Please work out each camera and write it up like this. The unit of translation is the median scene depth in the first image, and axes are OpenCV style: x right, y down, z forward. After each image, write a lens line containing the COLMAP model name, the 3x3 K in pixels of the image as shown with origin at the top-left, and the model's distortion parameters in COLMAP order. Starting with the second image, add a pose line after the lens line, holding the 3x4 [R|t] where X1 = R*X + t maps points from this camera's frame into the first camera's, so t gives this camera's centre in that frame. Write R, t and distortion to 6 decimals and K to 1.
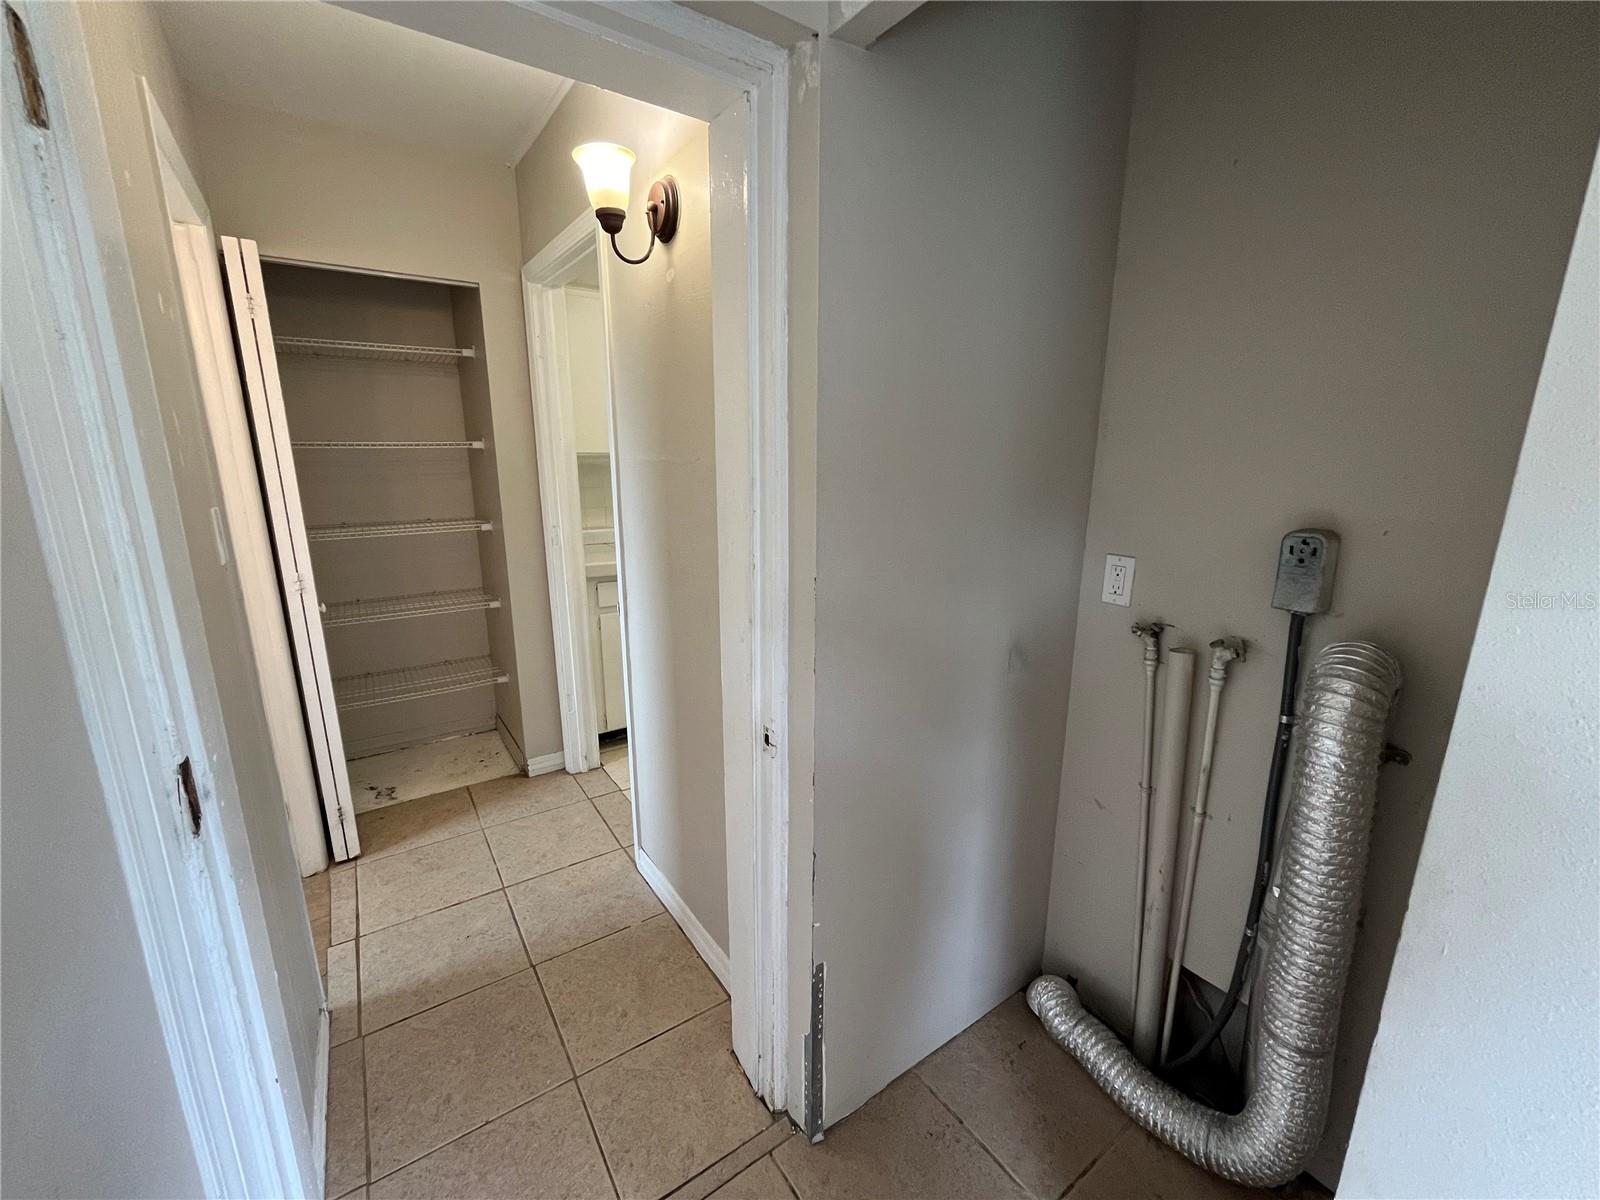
lens RADIAL K [[650.5, 0, 803.0], [0, 650.5, 597.7], [0, 0, 1]] dist [-0.003354, 0.000210]
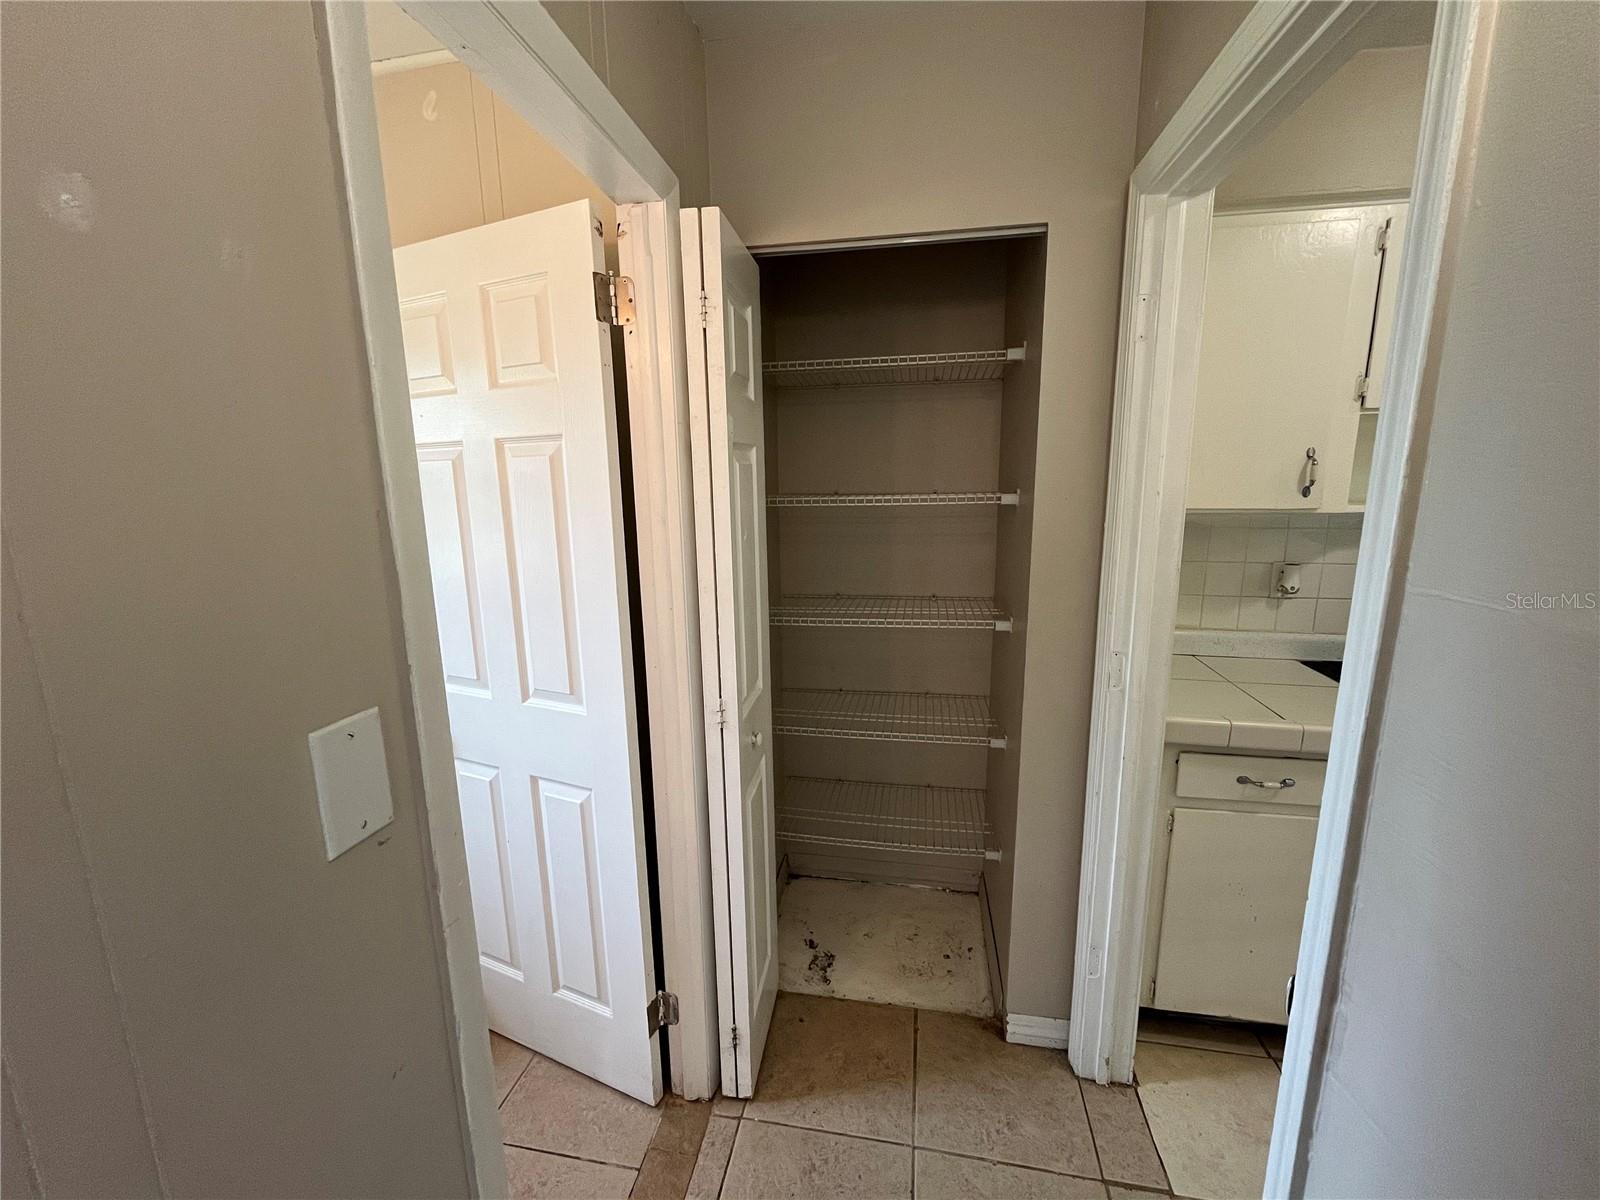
lens RADIAL K [[650.5, 0, 793.9], [0, 650.5, 602.8], [0, 0, 1]] dist [-0.003354, 0.000210]
pose [[0.698210, 0.121418, -0.705521, -0.189224], [-0.142819, 0.989326, 0.028922, -0.124523], [0.701502, 0.080568, 0.708098, 0.415696]]
